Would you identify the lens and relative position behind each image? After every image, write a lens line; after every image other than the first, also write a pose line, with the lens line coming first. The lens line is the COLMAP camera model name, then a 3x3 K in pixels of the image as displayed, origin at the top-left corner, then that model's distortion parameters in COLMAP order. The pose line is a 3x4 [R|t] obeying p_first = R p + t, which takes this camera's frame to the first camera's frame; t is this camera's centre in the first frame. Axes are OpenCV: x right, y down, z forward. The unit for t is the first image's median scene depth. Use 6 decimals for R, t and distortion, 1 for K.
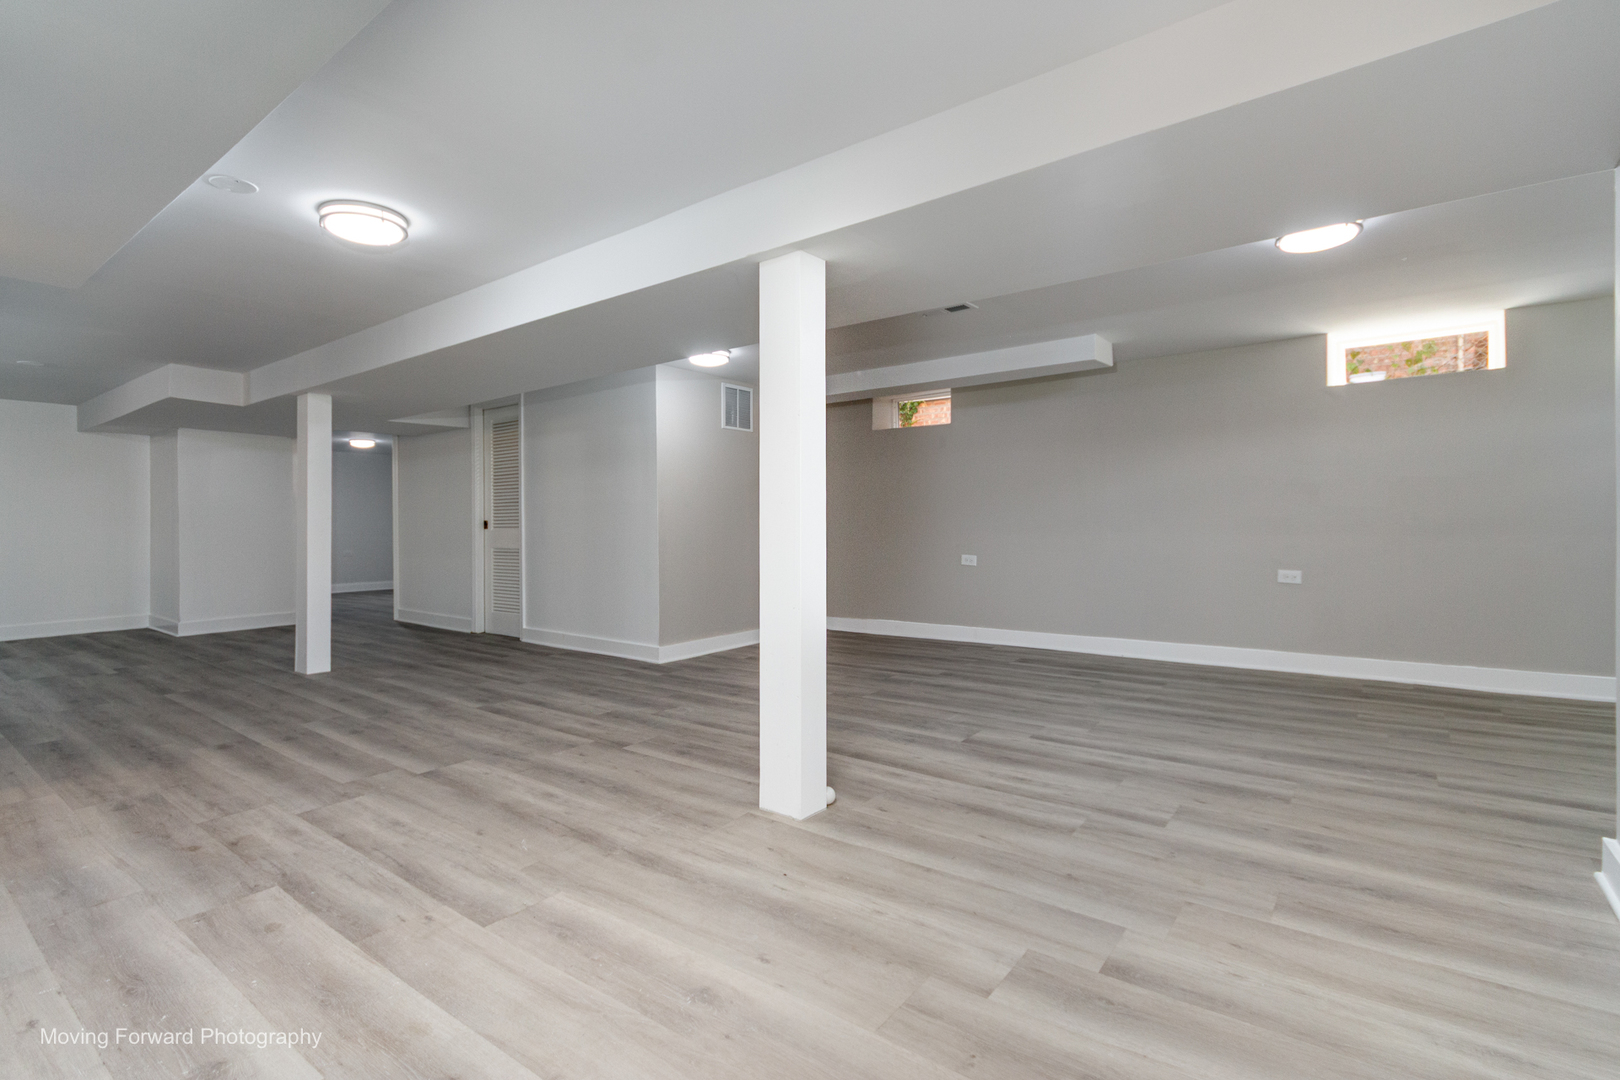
lens RADIAL K [[754.6, 0, 805.4], [0, 754.6, 537.1], [0, 0, 1]] dist [0.005021, -0.000303]
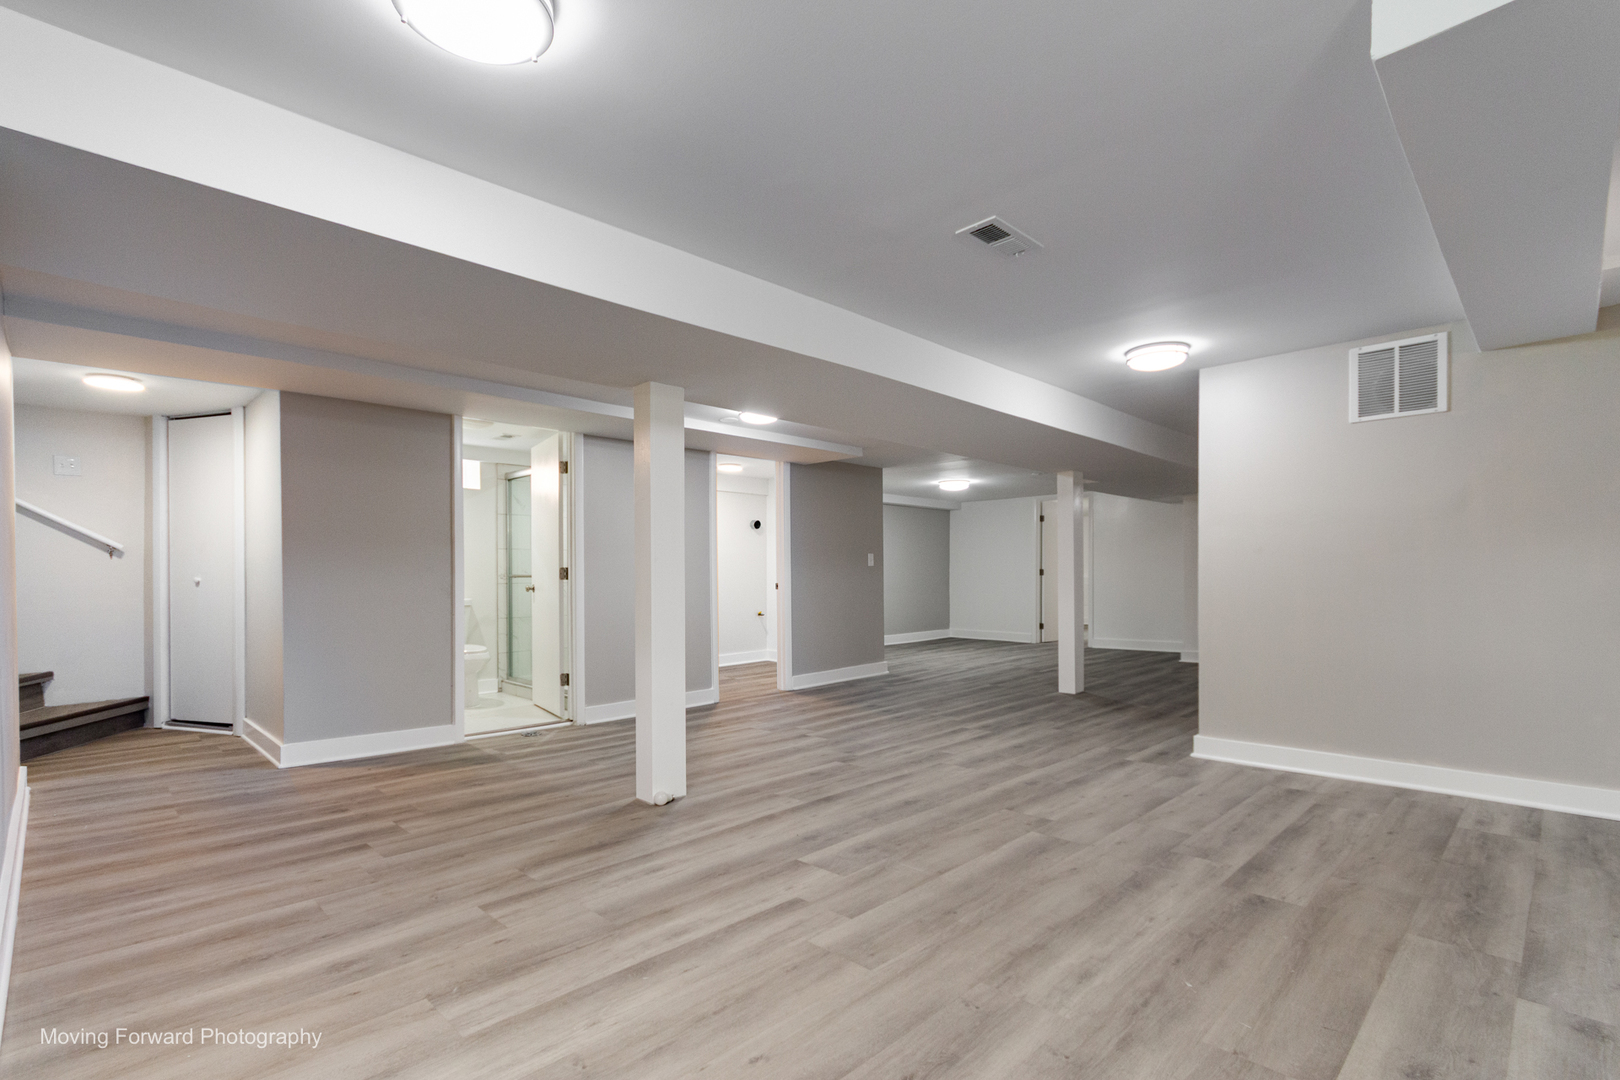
lens RADIAL K [[762.5, 0, 808.1], [0, 762.5, 574.9], [0, 0, 1]] dist [-0.000188, -0.000355]
pose [[-0.127460, 0.006597, -0.991822, 1.190834], [-0.007659, 0.999942, 0.007636, -0.040741], [0.991814, 0.008570, -0.127402, 1.327193]]
